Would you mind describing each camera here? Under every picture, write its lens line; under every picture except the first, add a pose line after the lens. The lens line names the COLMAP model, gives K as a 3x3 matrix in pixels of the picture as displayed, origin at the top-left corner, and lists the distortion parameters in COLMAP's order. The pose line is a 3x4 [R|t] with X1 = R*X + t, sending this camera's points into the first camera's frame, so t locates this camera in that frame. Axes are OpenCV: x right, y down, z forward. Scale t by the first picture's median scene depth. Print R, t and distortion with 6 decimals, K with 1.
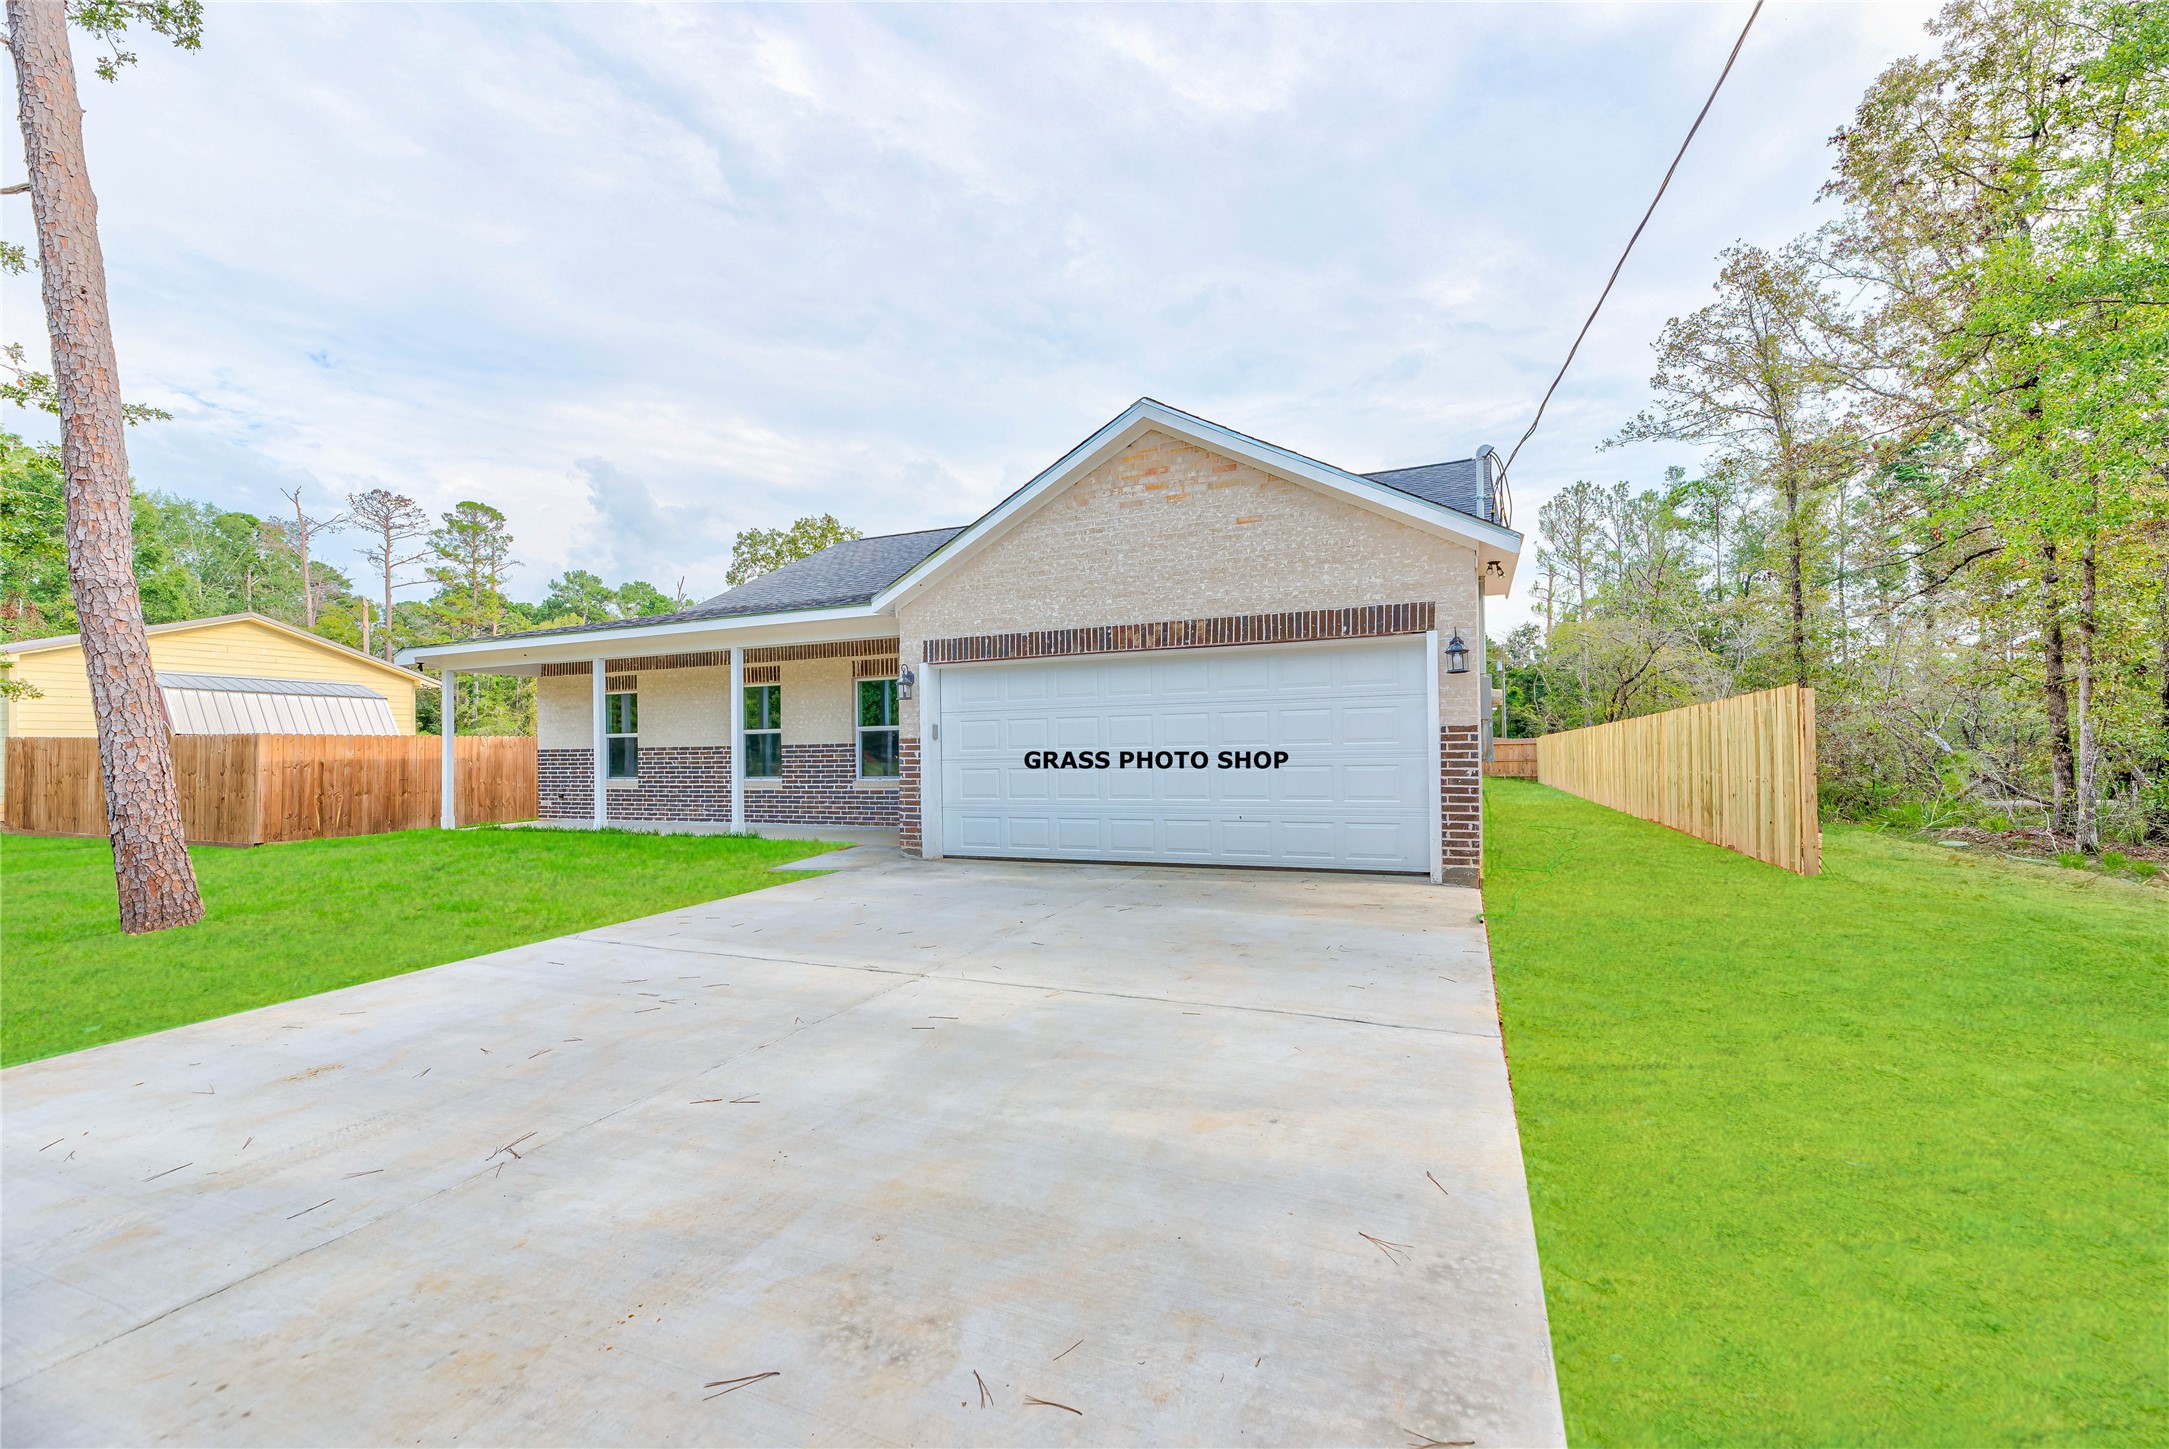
lens RADIAL K [[867.4, 0, 1101.8], [0, 867.4, 724.4], [0, 0, 1]] dist [0.015994, -0.004056]
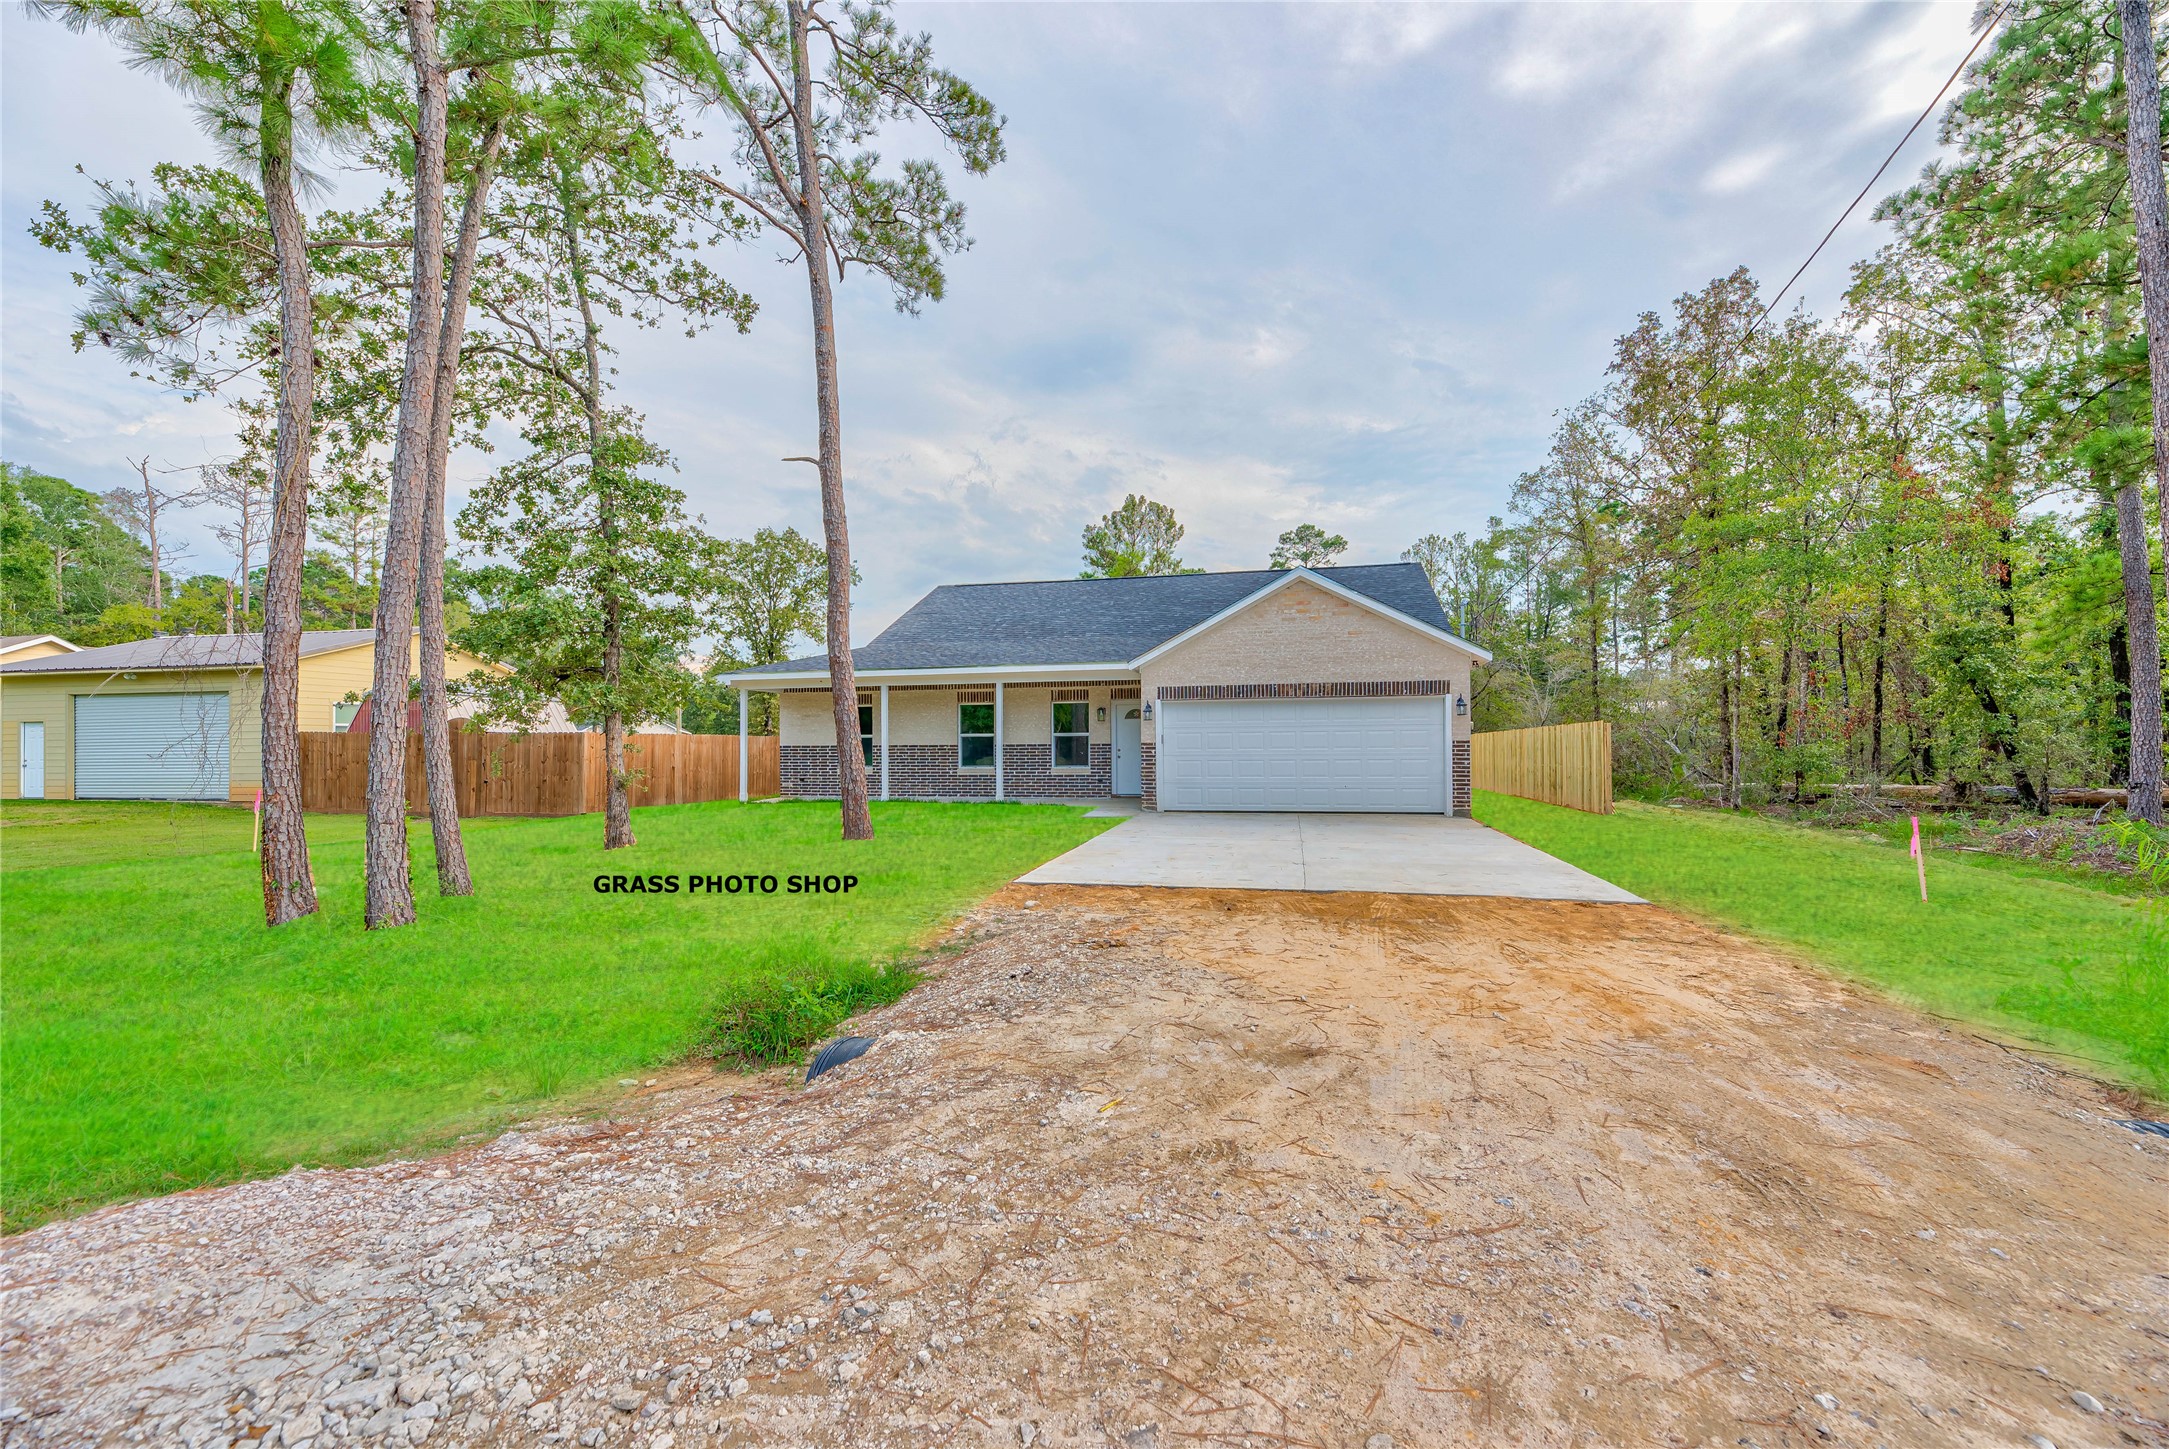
lens RADIAL K [[878.0, 0, 1099.6], [0, 878.0, 710.9], [0, 0, 1]] dist [0.015558, -0.003554]
pose [[0.984715, 0.014546, 0.173565, -0.695525], [-0.012574, 0.999843, -0.012455, -0.027480], [-0.173719, 0.010082, 0.984744, -0.795274]]
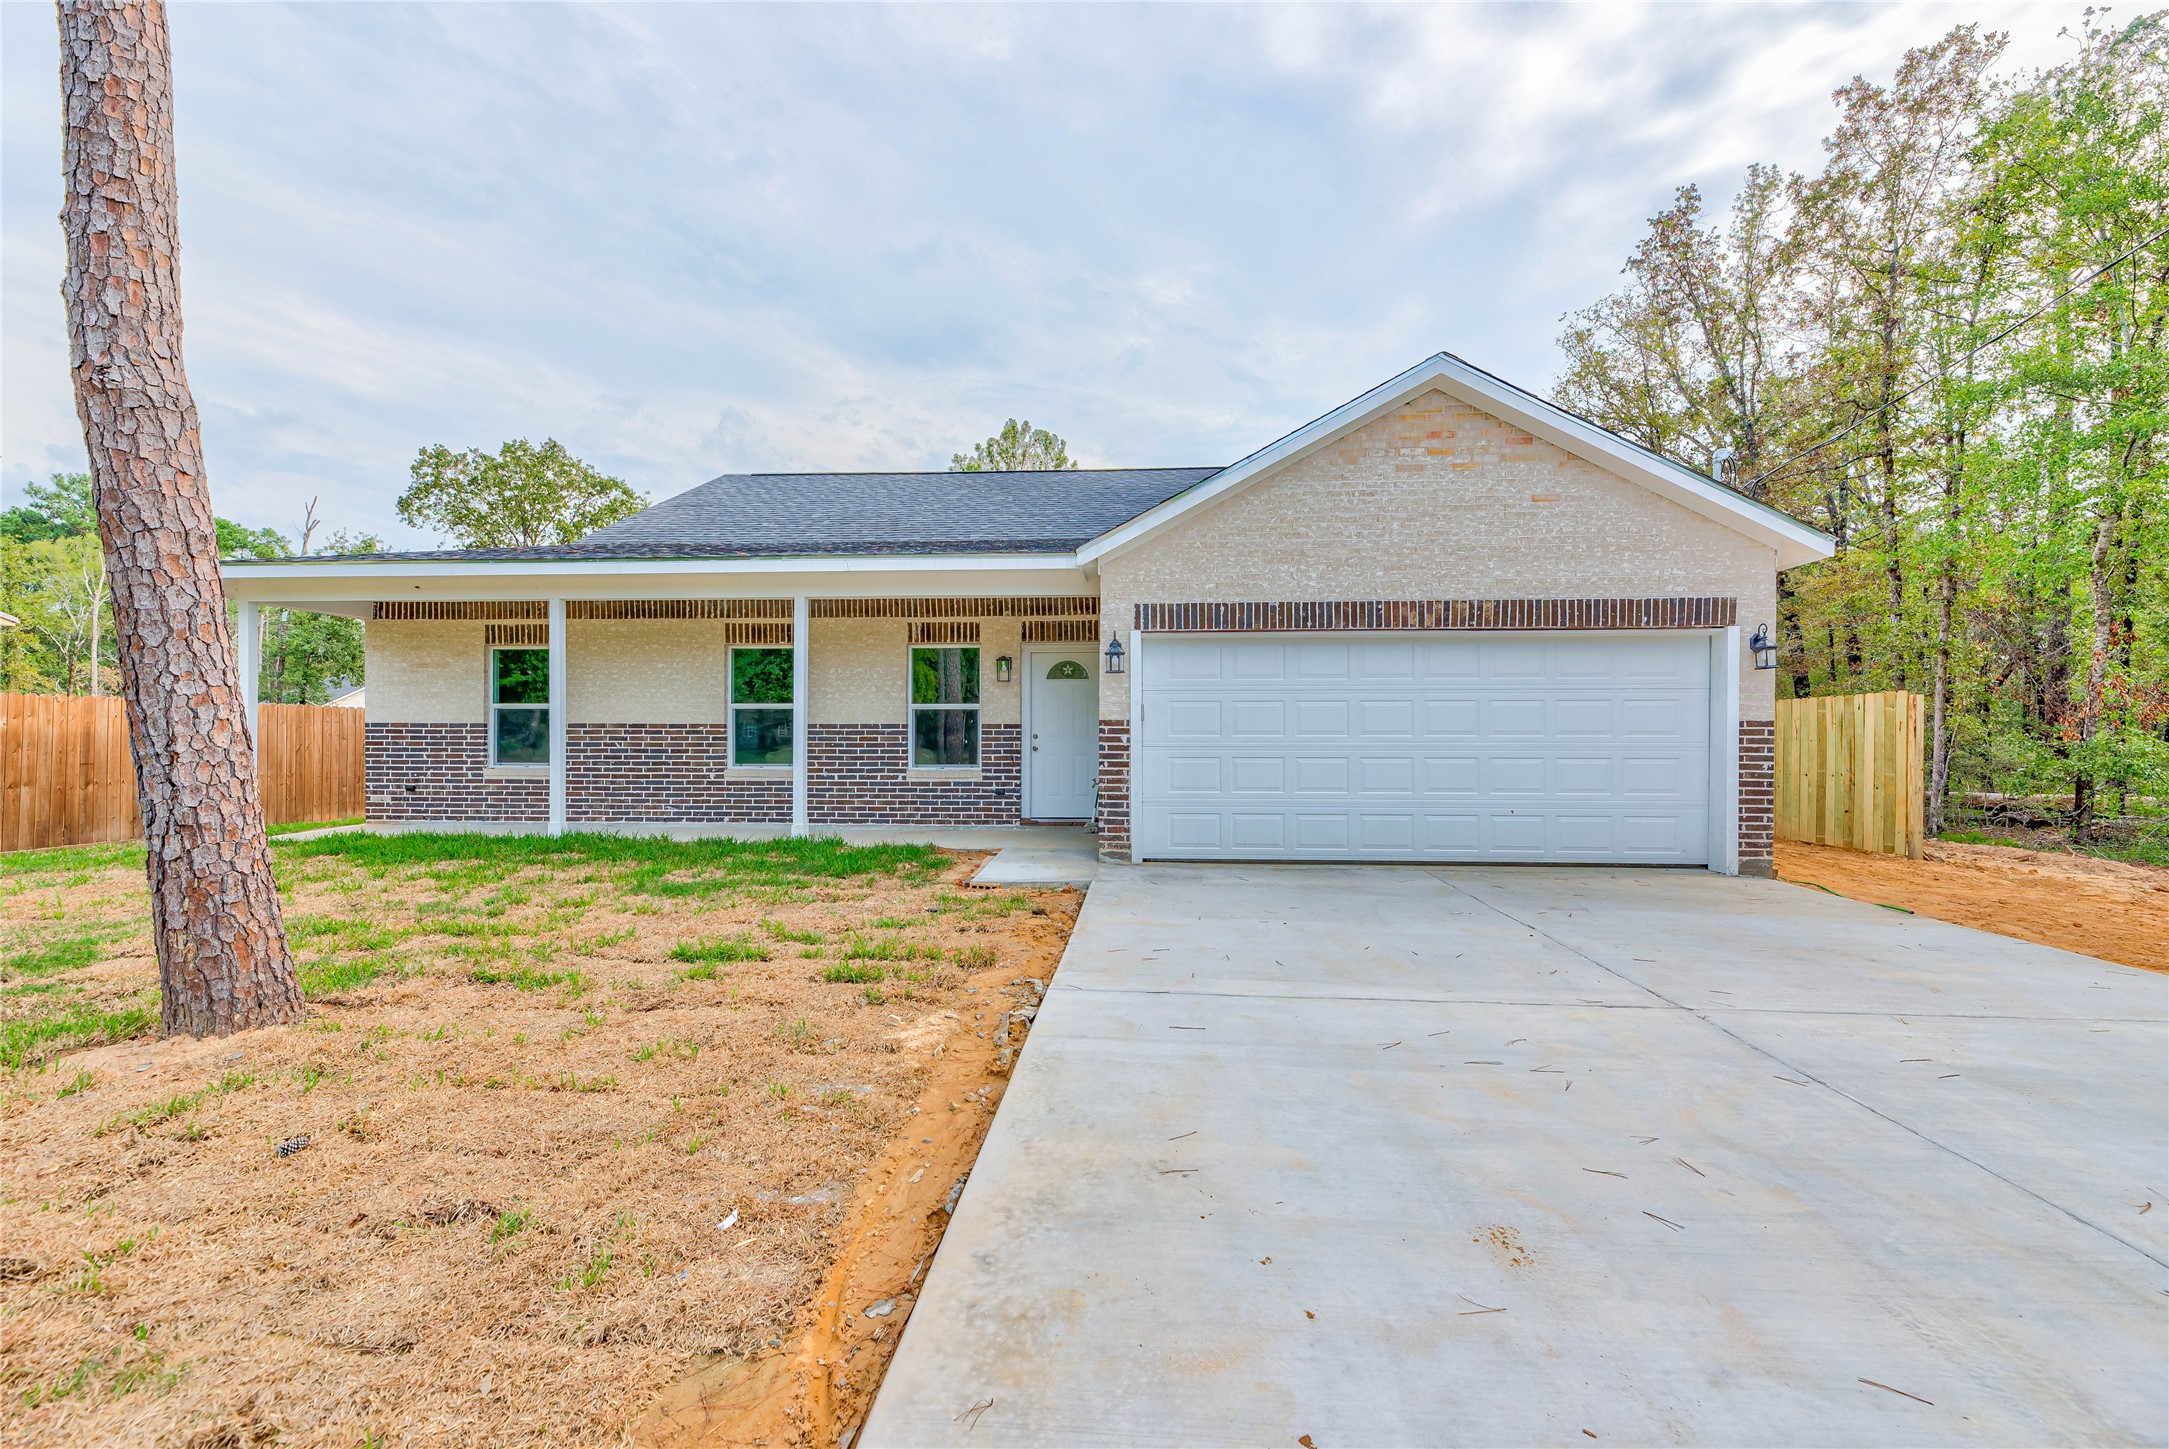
lens RADIAL K [[901.3, 0, 1095.6], [0, 901.3, 724.1], [0, 0, 1]] dist [0.011995, -0.000836]
pose [[0.946487, 0.022293, 0.321971, -0.576901], [-0.026431, 0.999615, 0.008487, 0.014650], [-0.321657, -0.016543, 0.946712, 0.207887]]
